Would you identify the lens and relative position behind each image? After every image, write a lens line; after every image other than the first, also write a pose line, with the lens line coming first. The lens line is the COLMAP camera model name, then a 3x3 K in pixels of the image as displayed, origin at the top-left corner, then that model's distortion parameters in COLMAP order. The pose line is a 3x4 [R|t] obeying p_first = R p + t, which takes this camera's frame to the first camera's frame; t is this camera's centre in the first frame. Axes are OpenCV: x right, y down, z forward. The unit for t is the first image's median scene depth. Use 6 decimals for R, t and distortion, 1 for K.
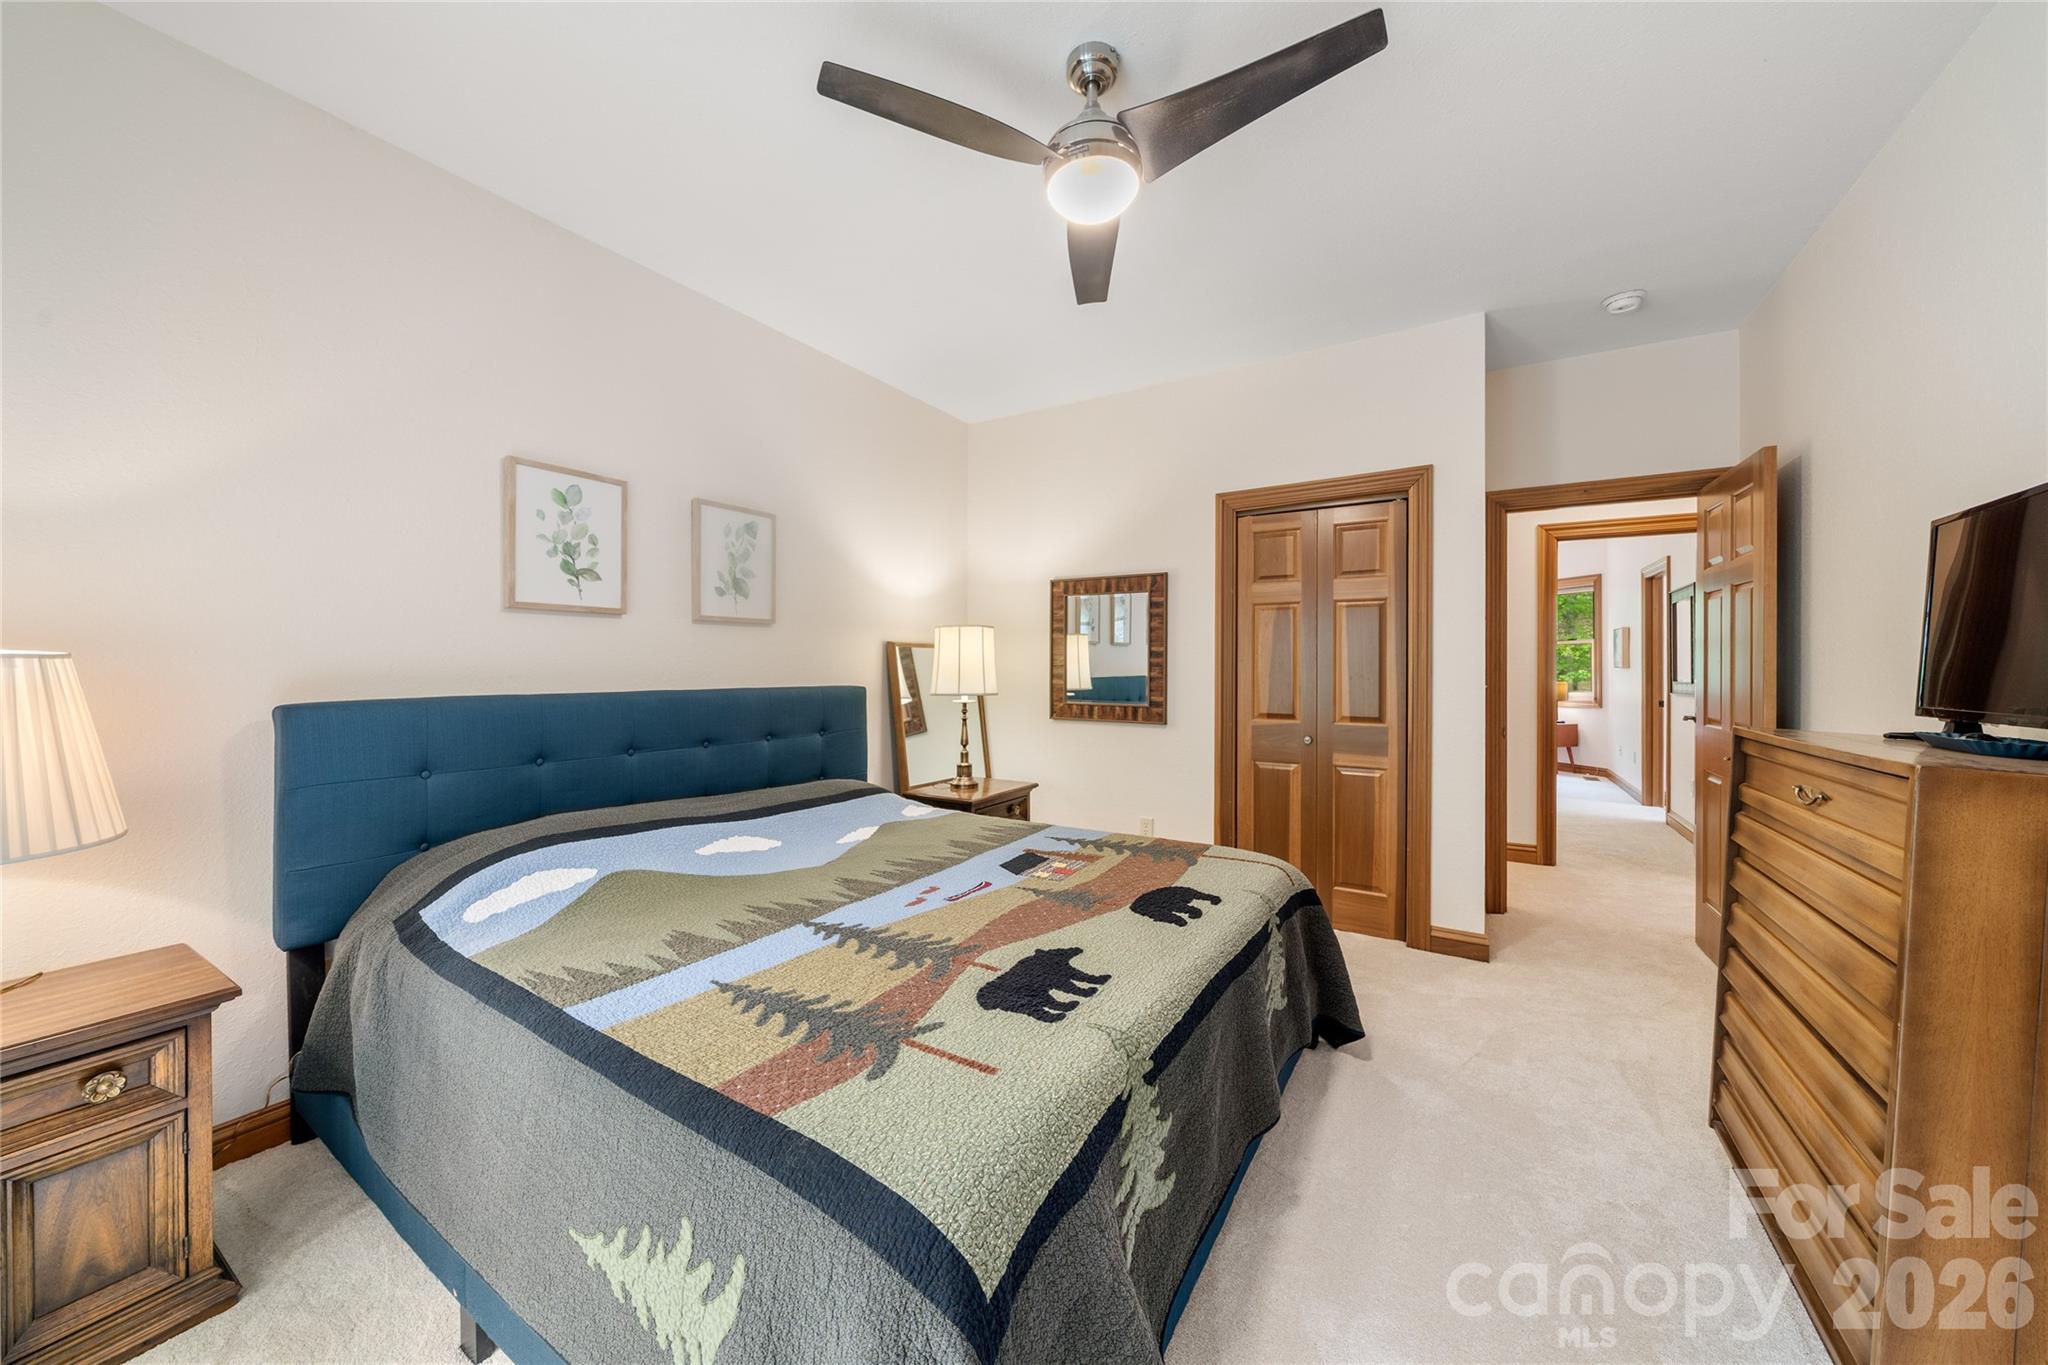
lens RADIAL K [[711.1, 0, 1021.5], [0, 711.1, 663.6], [0, 0, 1]] dist [-0.000202, 0.000003]
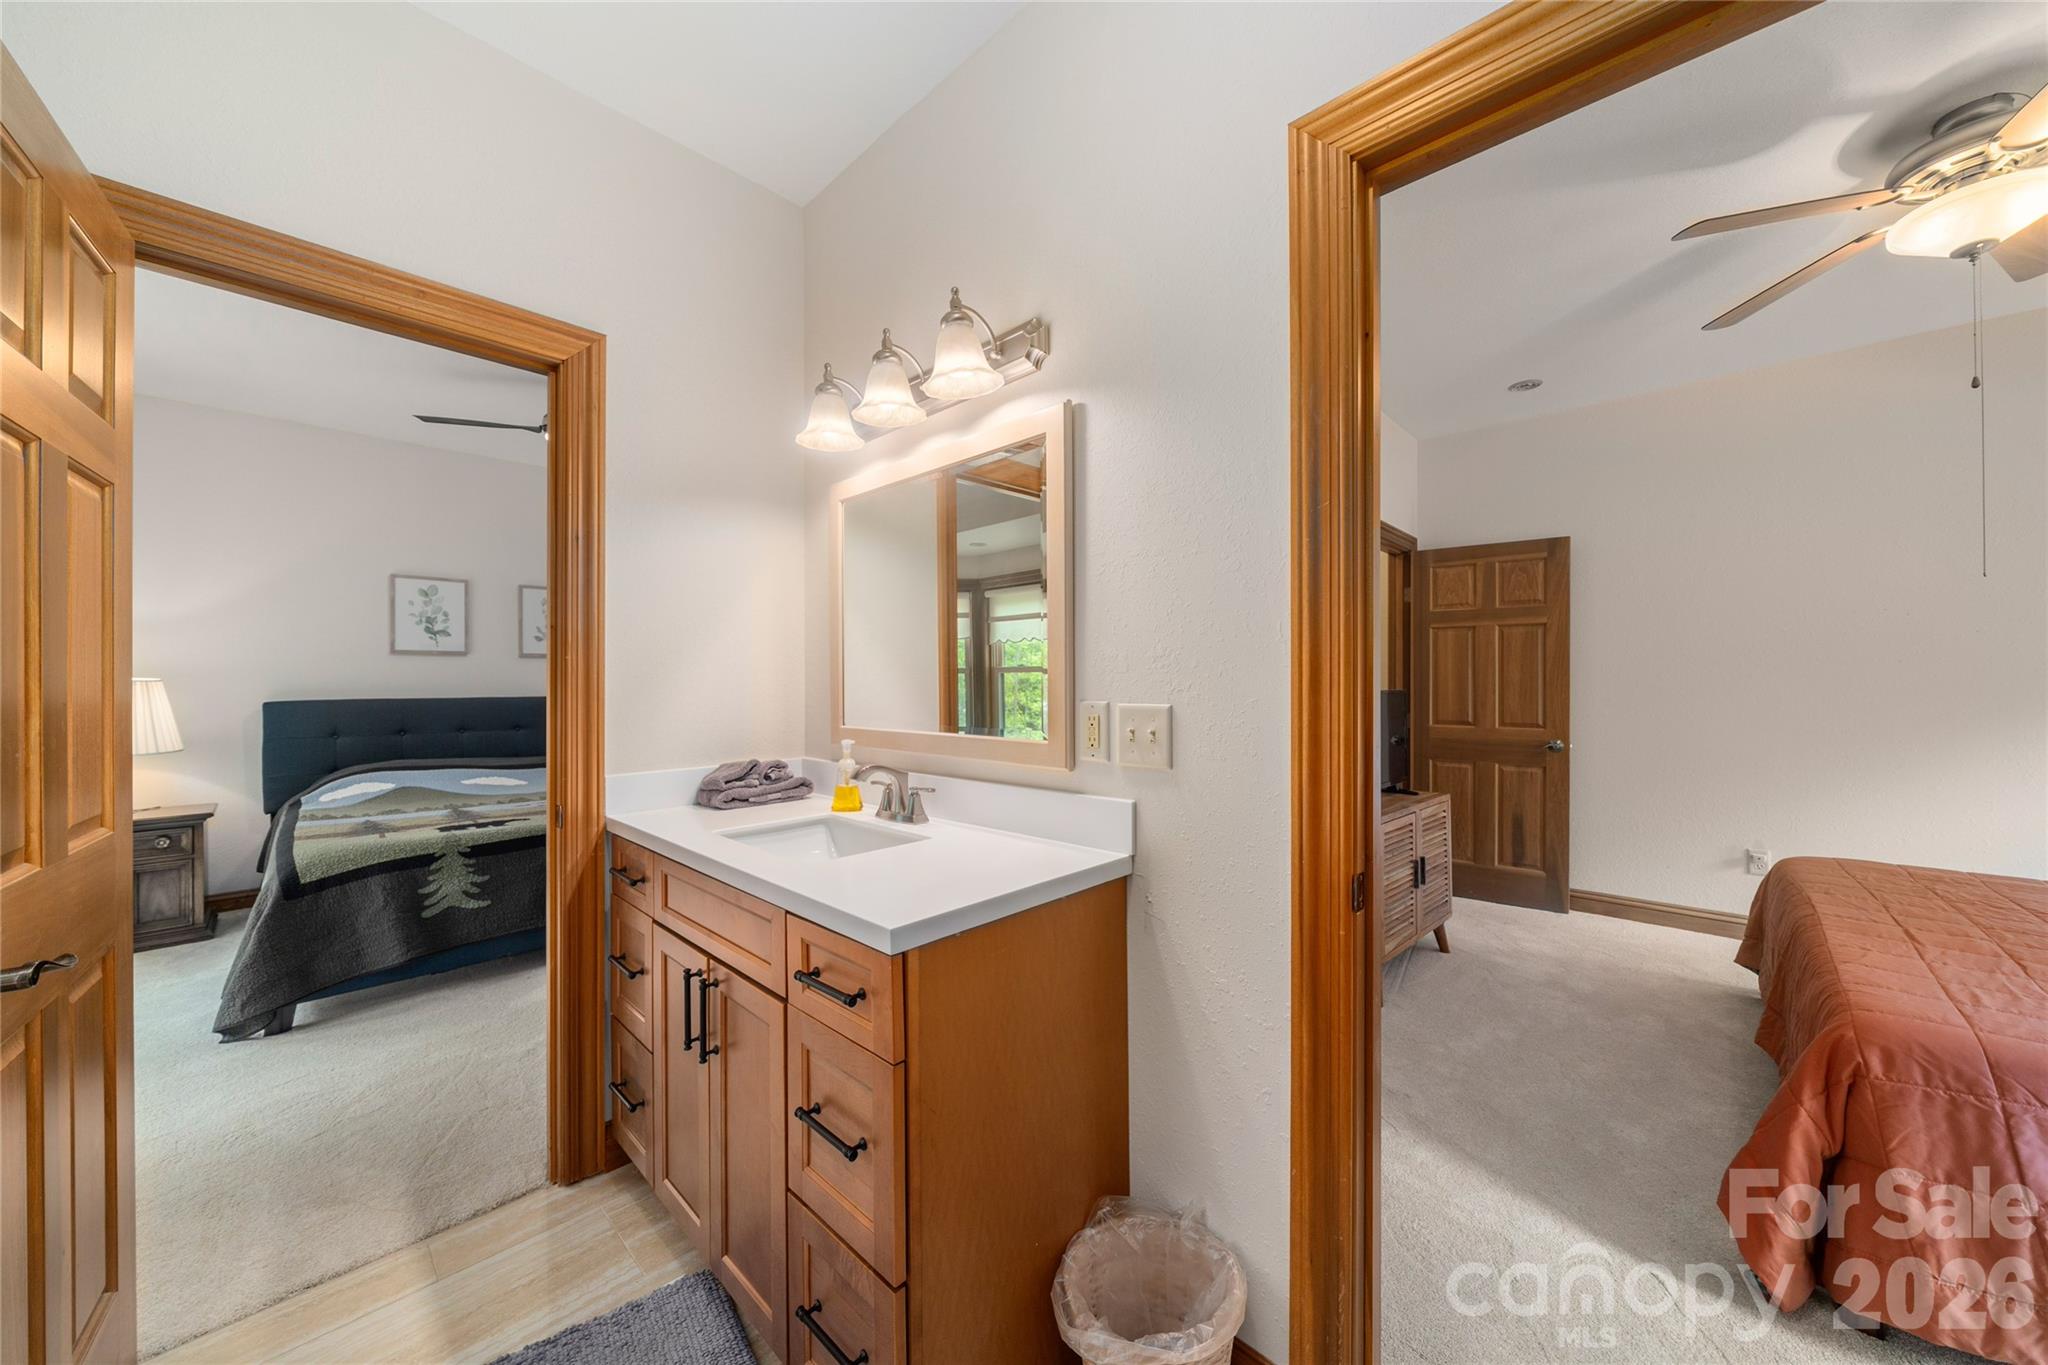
lens RADIAL K [[705.1, 0, 1015.2], [0, 705.1, 677.7], [0, 0, 1]] dist [-0.001867, -0.000036]
pose [[0.976872, -0.002596, -0.213810, 1.313981], [0.002311, 0.999996, -0.001584, -0.005383], [0.213813, 0.001053, 0.976874, -0.487813]]
